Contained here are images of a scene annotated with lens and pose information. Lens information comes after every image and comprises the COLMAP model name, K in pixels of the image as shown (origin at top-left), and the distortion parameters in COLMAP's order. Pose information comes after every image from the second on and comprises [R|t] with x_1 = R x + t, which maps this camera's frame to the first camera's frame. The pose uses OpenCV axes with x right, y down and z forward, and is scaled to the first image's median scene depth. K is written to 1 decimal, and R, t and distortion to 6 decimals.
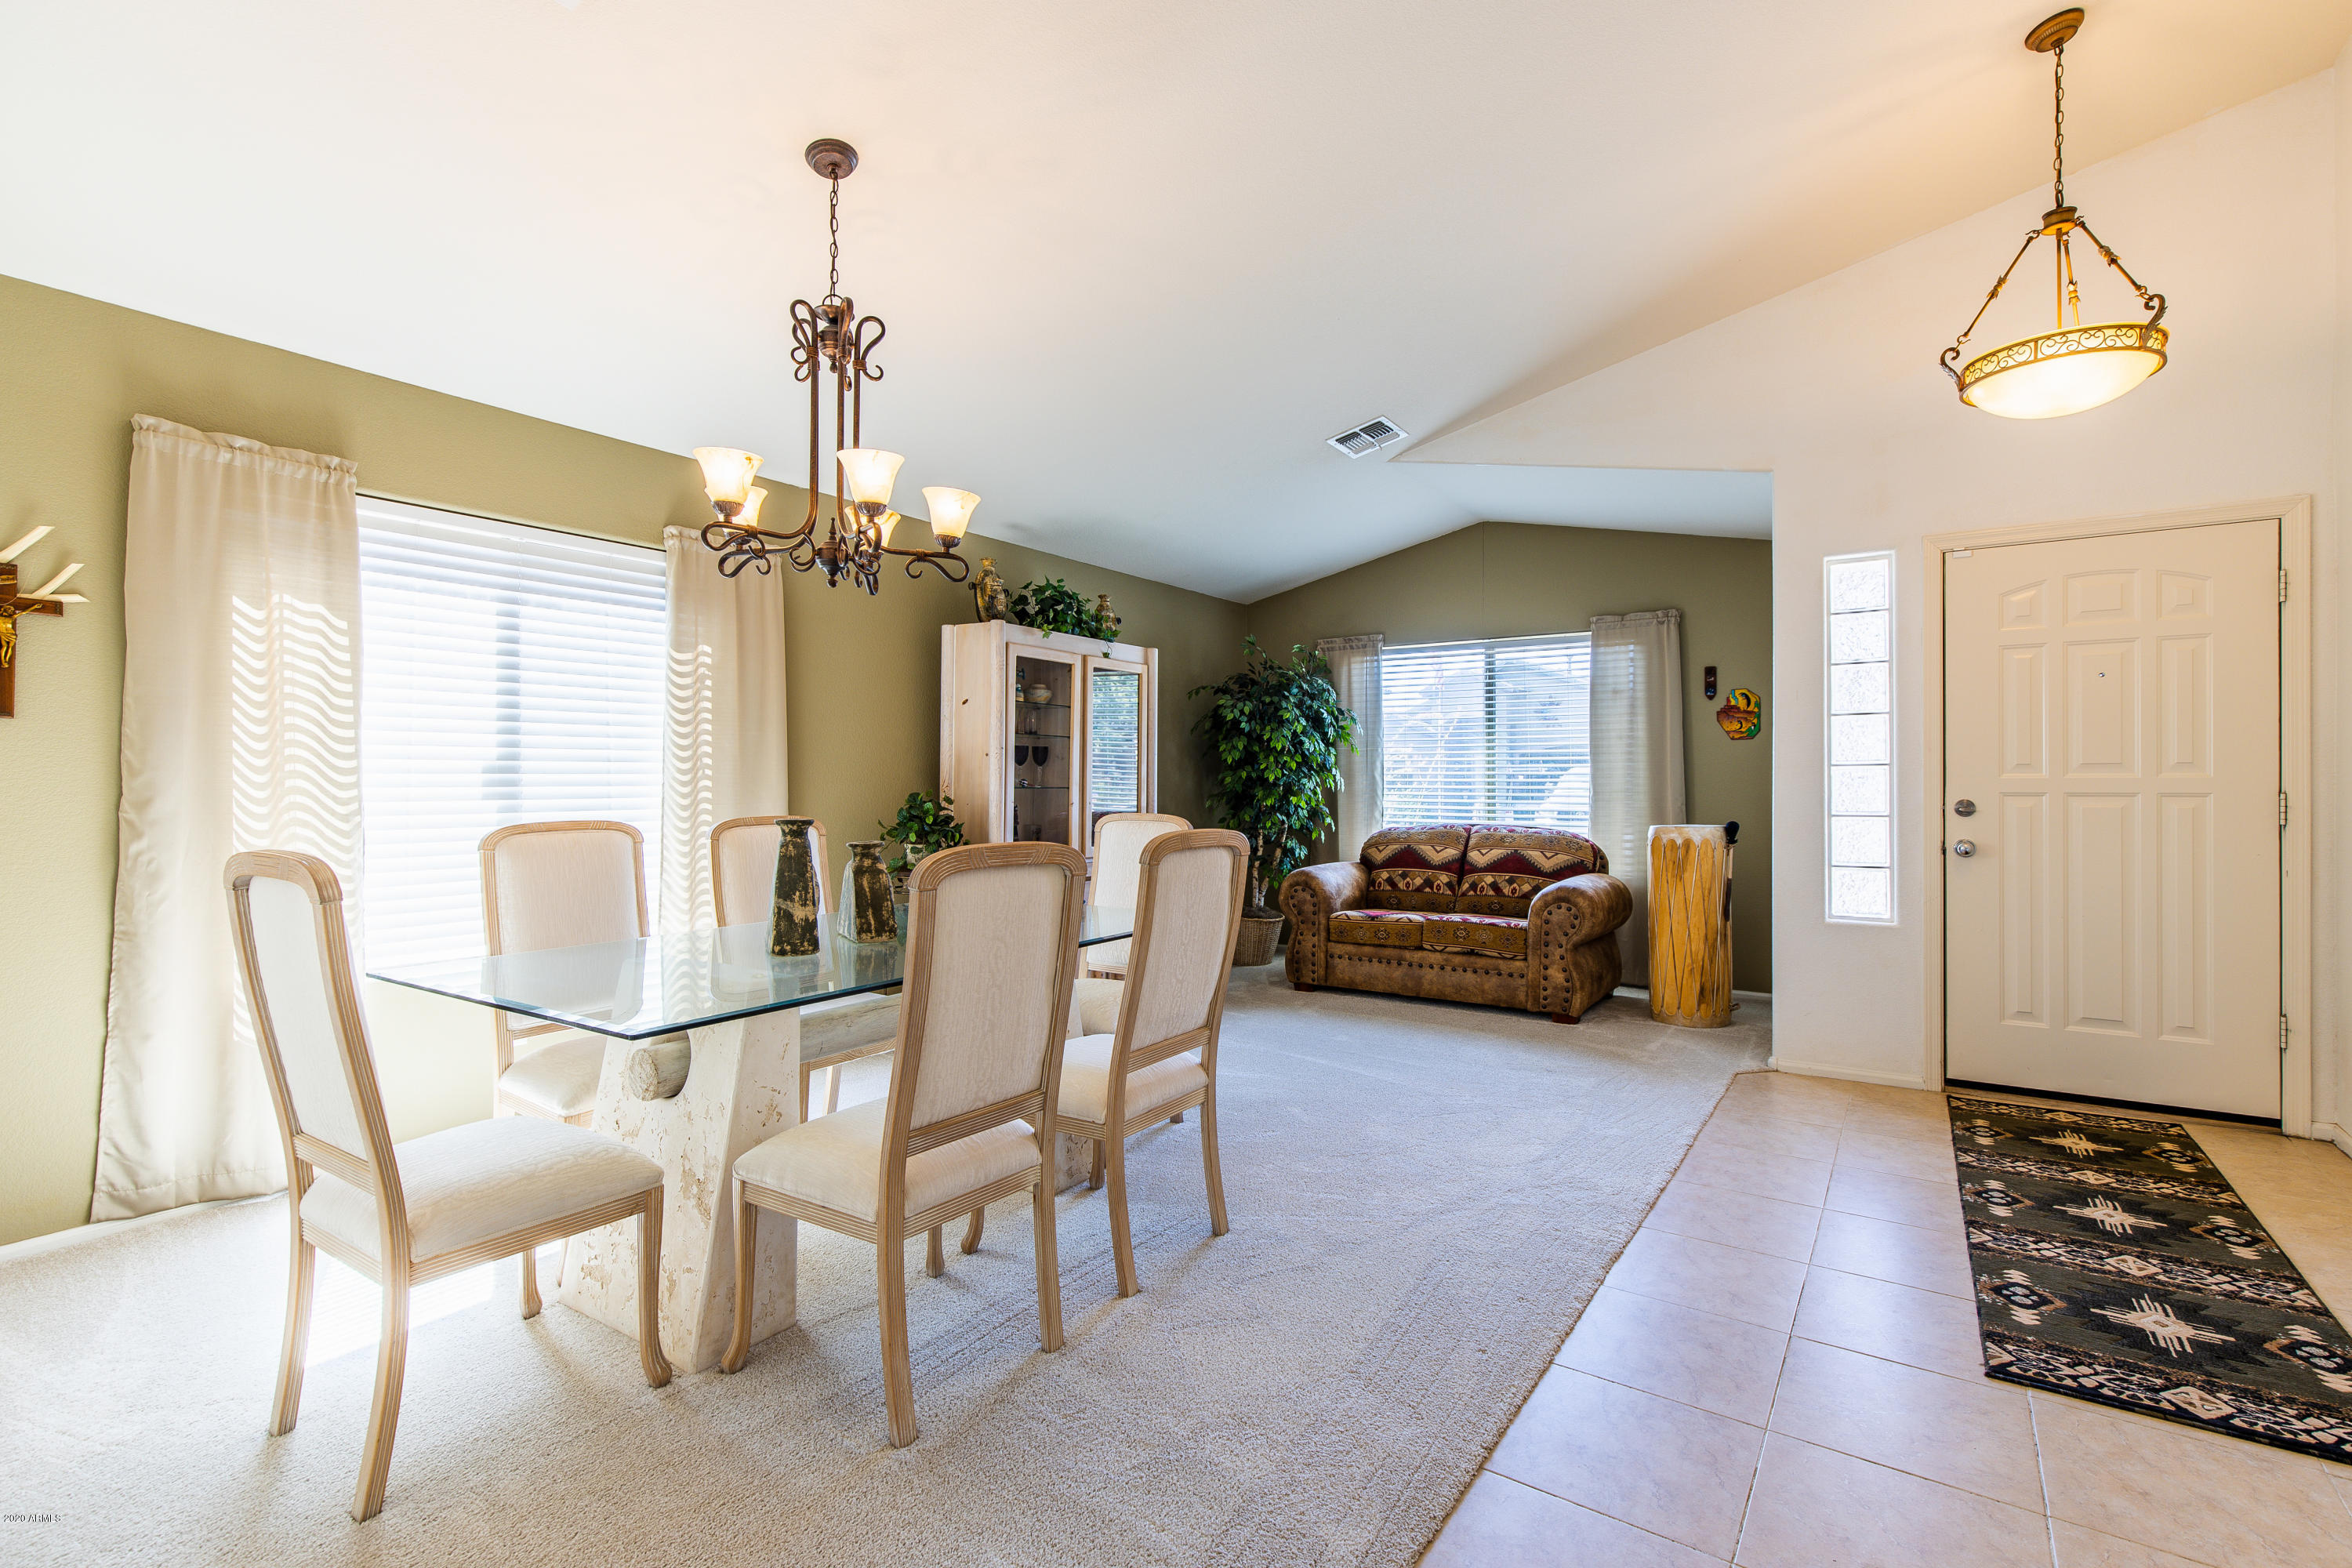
lens RADIAL K [[1056.4, 0, 1200.4], [0, 1056.4, 780.9], [0, 0, 1]] dist [0.009227, -0.003123]
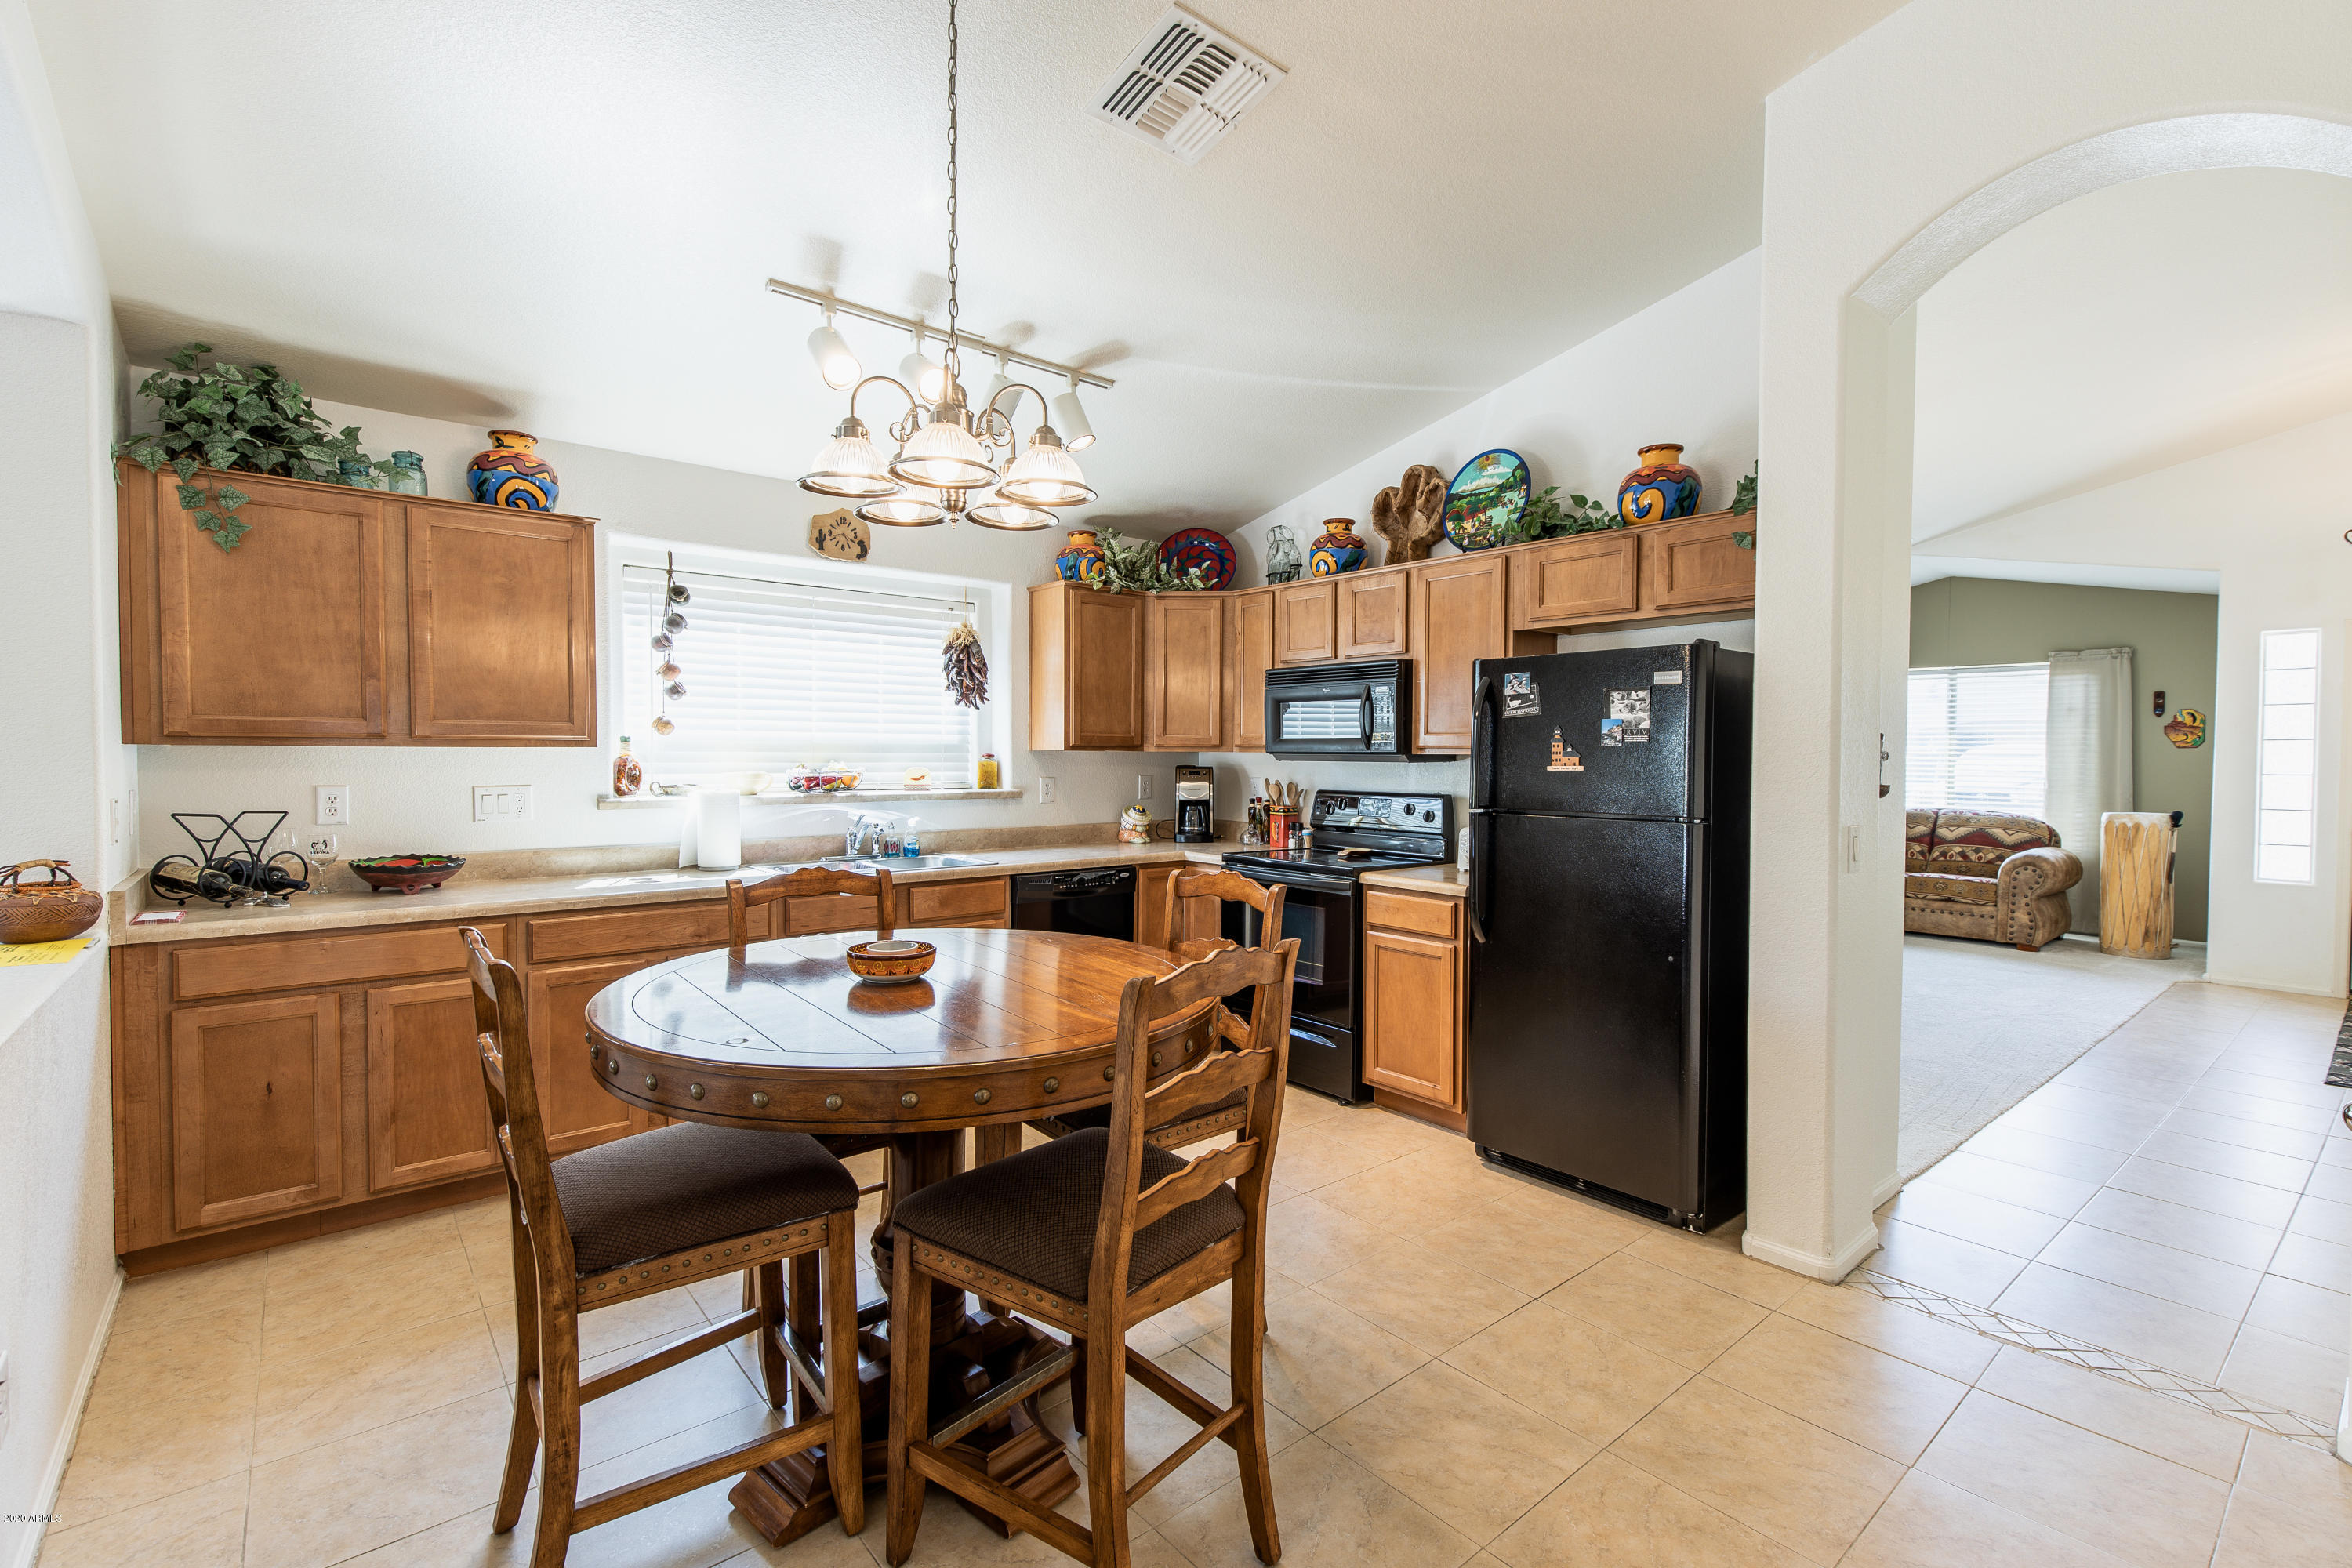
lens RADIAL K [[1056.4, 0, 1197.7], [0, 1056.4, 783.4], [0, 0, 1]] dist [0.009227, -0.003123]
pose [[0.963408, 0.012675, -0.267739, -0.331646], [-0.003876, 0.999436, 0.033368, -0.036559], [0.268011, -0.031109, 0.962913, -0.626037]]
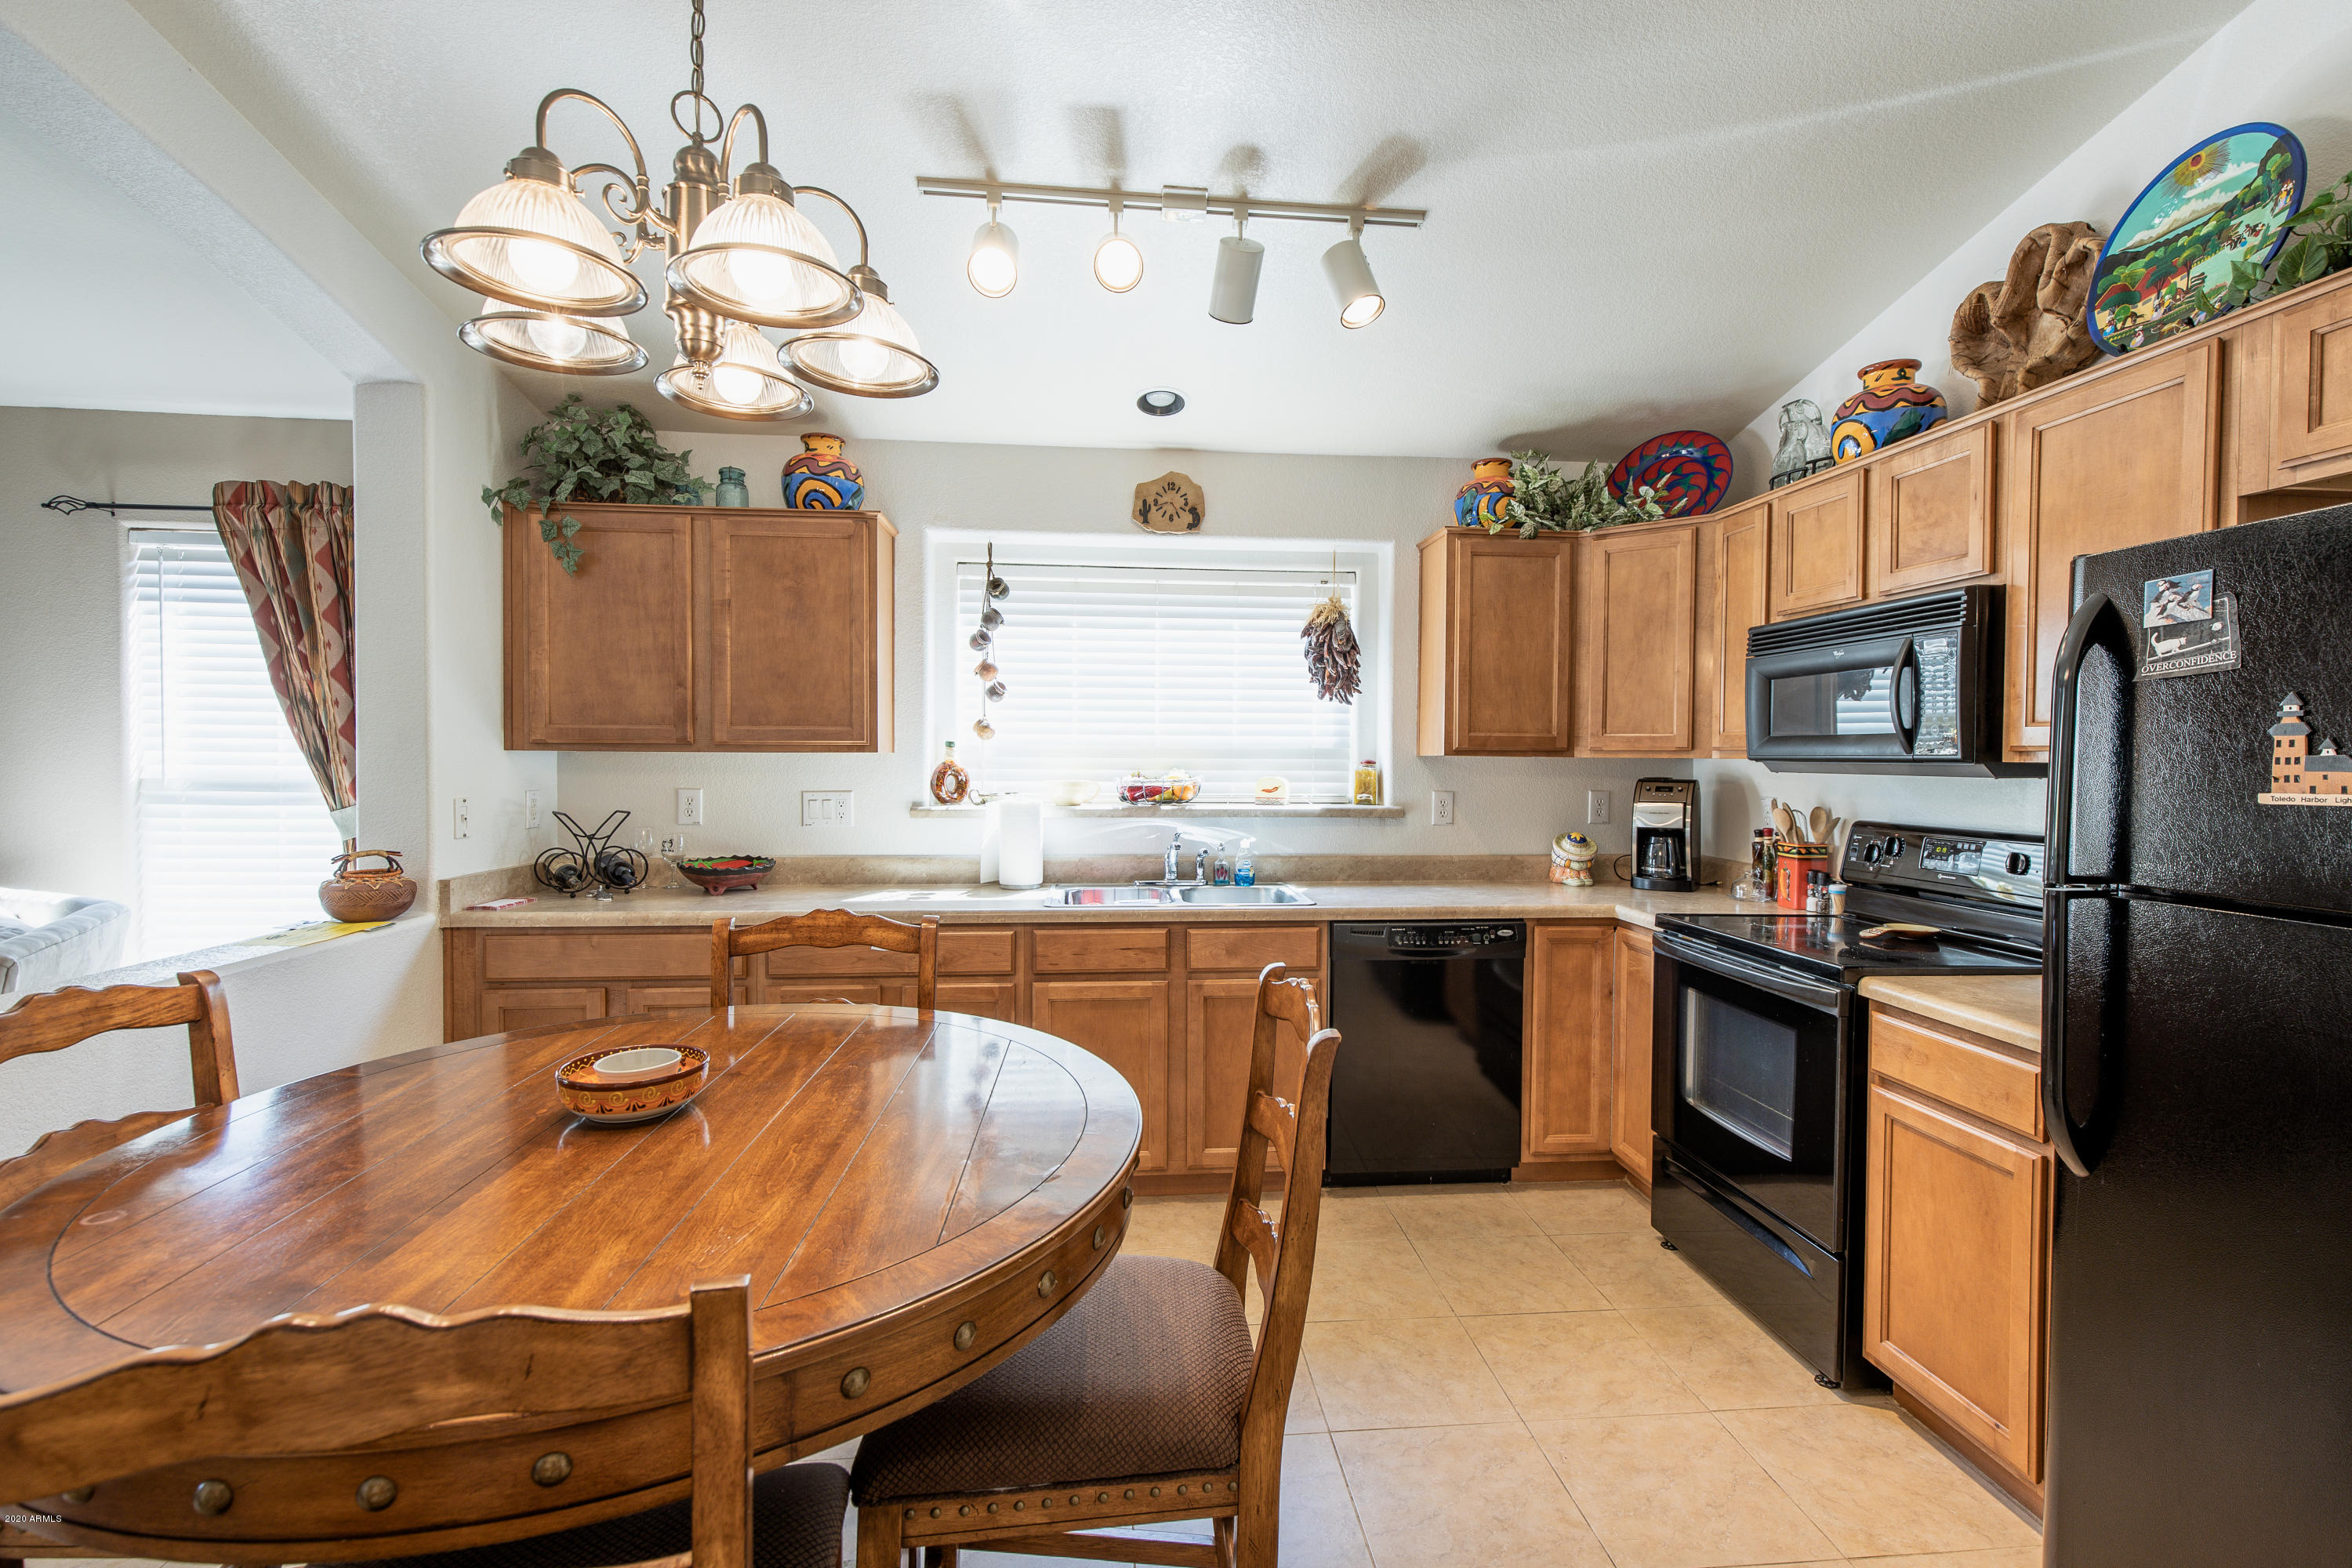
lens RADIAL K [[1056.4, 0, 1192.5], [0, 1056.4, 780.4], [0, 0, 1]] dist [0.009227, -0.003123]
pose [[0.637699, 0.021693, -0.769980, -0.270114], [-0.001924, 0.999645, 0.026571, -0.036047], [0.770283, -0.015463, 0.637514, -0.346423]]
